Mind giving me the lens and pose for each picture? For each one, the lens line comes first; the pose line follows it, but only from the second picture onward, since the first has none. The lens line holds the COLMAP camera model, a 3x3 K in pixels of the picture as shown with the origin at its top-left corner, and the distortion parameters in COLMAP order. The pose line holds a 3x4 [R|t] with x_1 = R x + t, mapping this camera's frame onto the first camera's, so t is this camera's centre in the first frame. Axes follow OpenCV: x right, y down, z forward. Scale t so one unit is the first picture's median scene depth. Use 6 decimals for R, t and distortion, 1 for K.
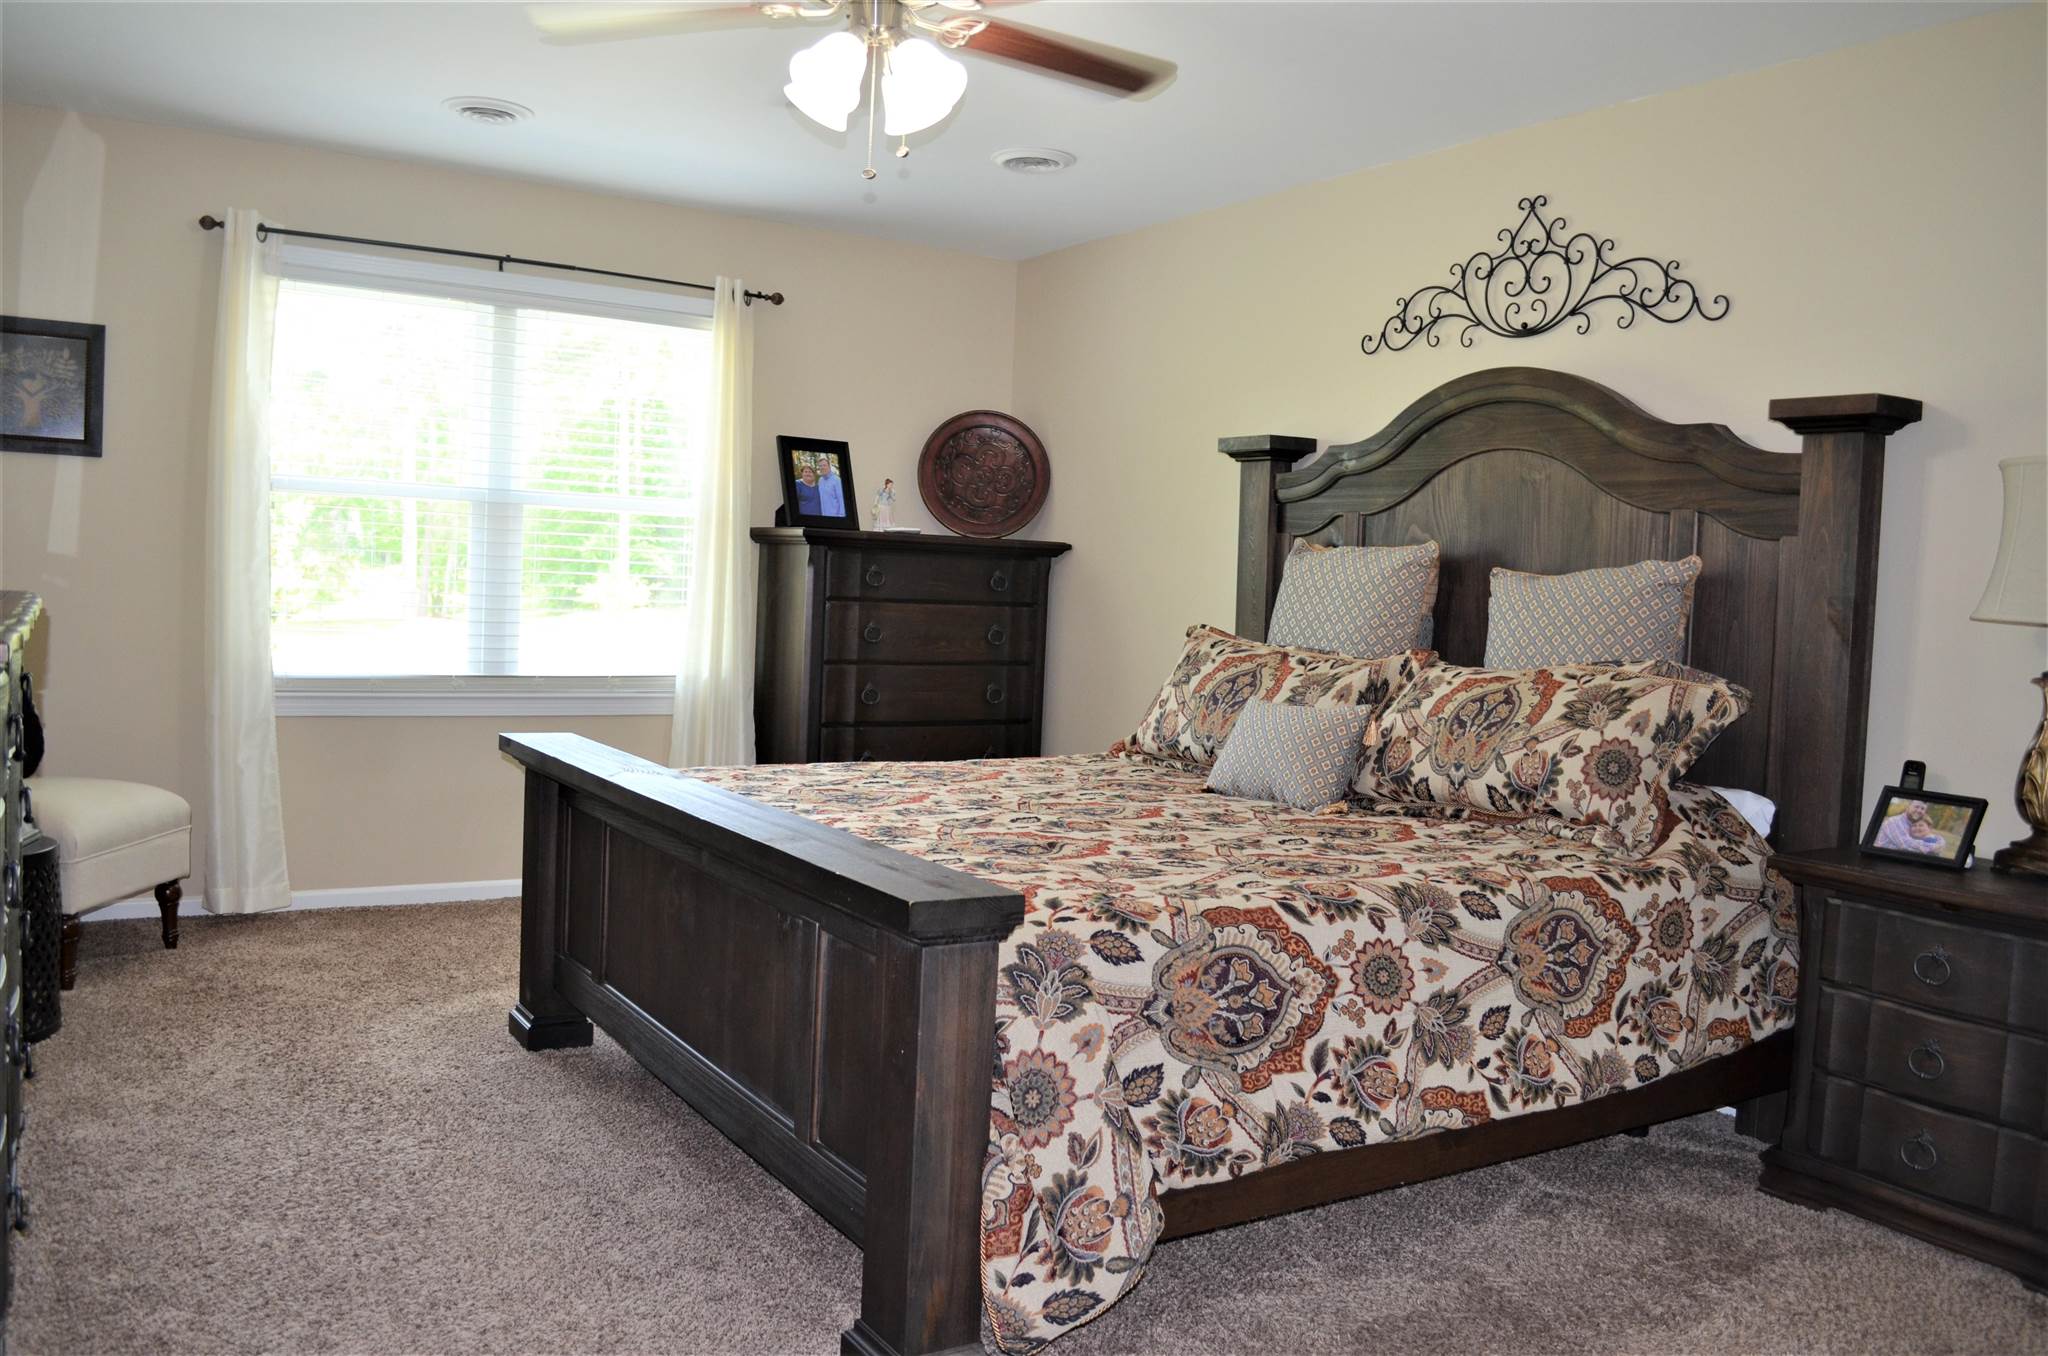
lens RADIAL K [[1650.0, 0, 1024.0], [0, 1650.0, 678.0], [0, 0, 1]] dist [-0.083926, 0.004810]
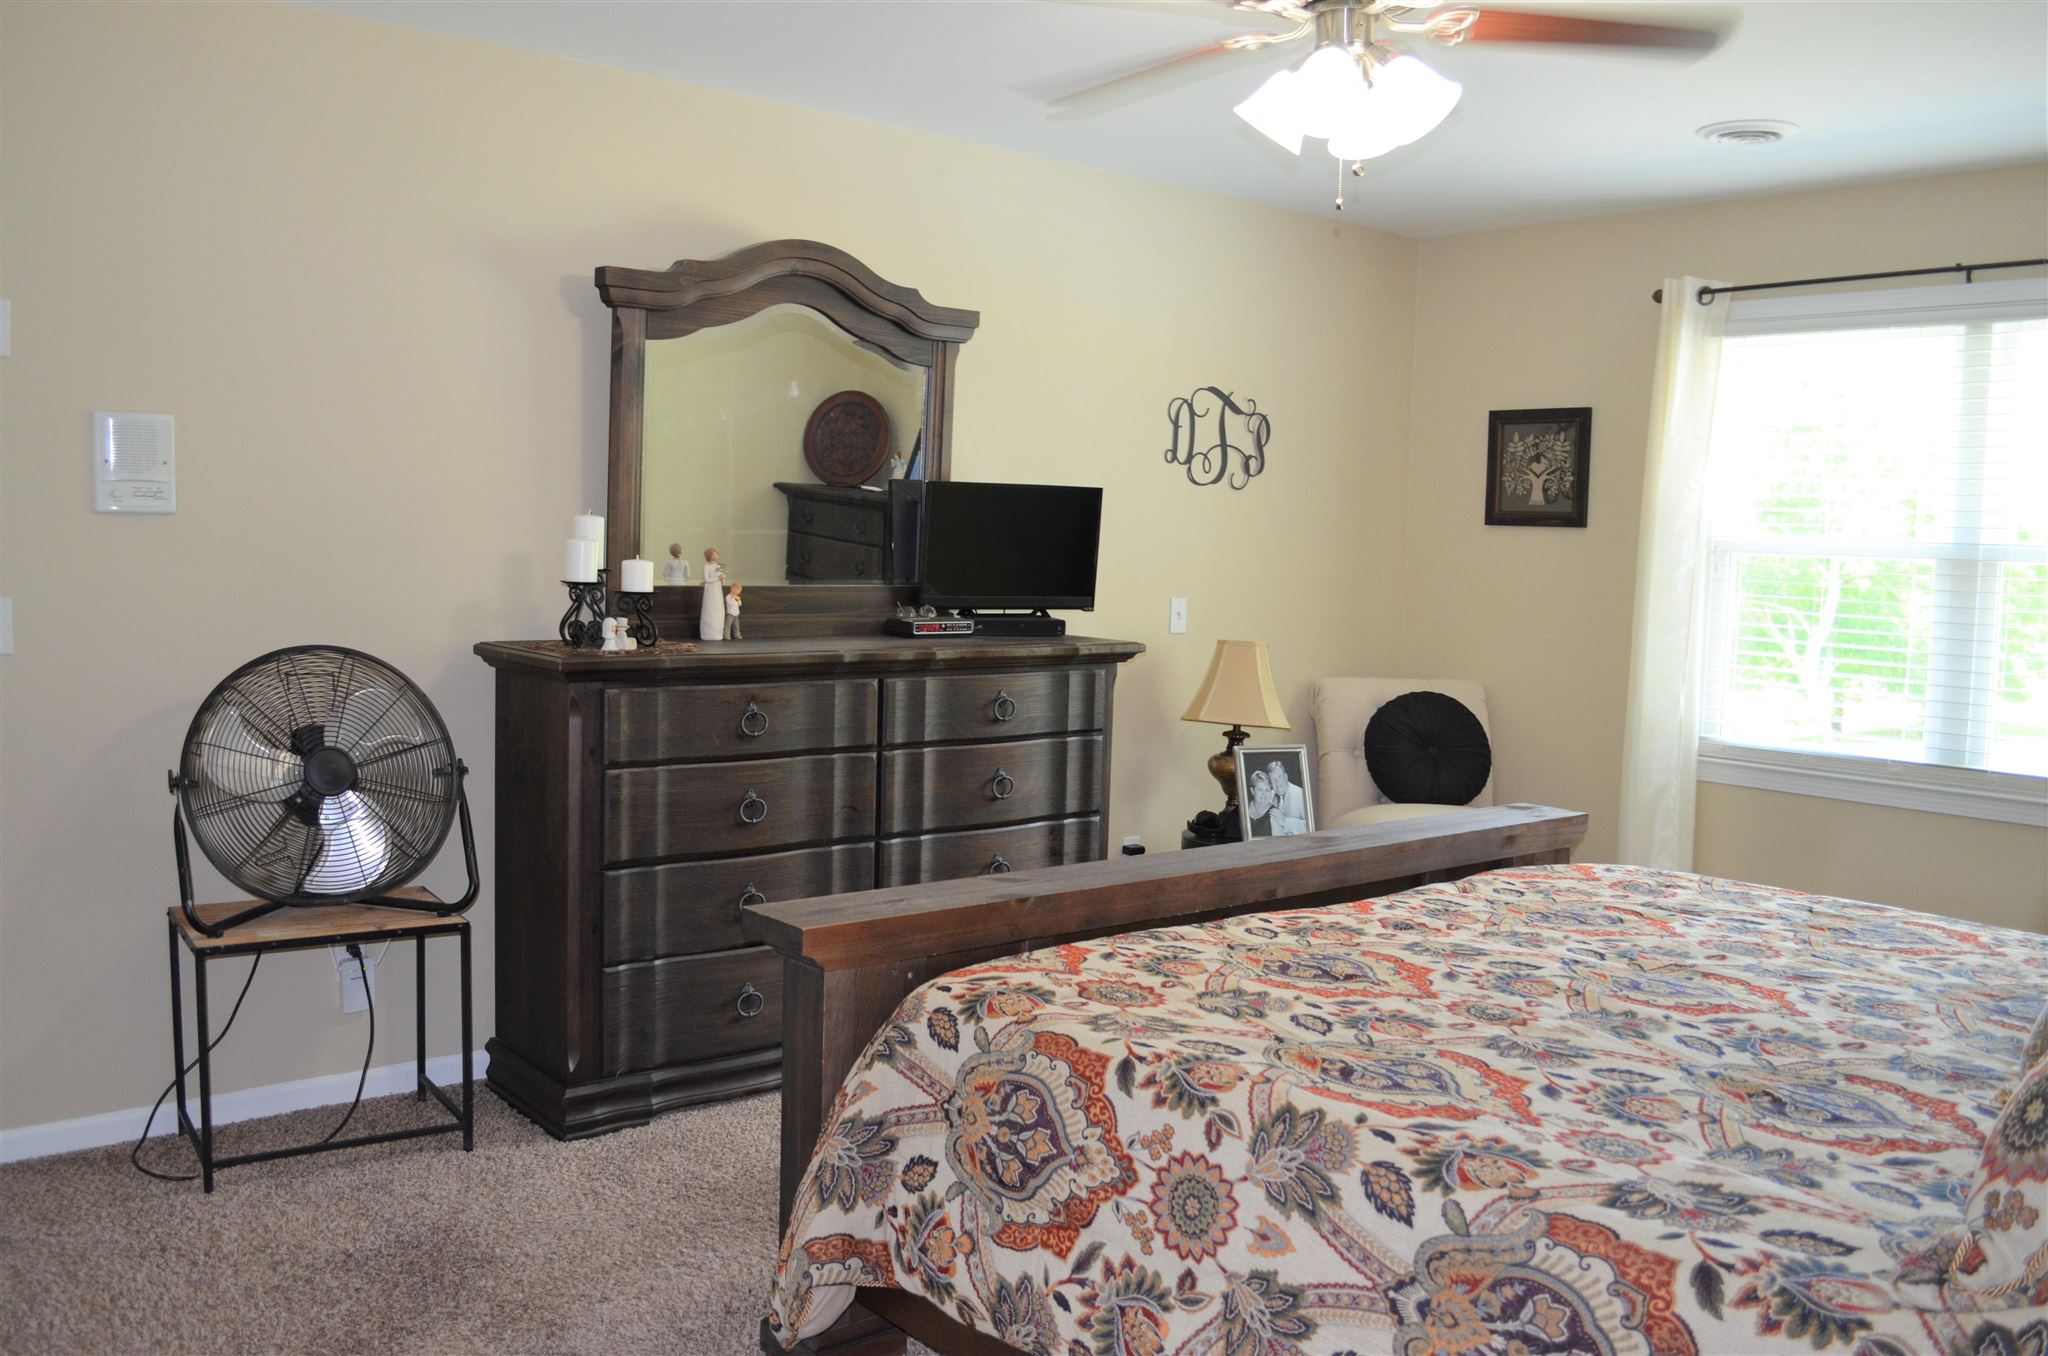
lens RADIAL K [[1764.2, 0, 1024.0], [0, 1764.2, 678.0], [0, 0, 1]] dist [-0.077527, 0.002461]
pose [[0.113486, 0.036892, -0.992854, 0.980233], [-0.076880, 0.996640, 0.028245, -0.067042], [0.990561, 0.073126, 0.115941, 0.830755]]
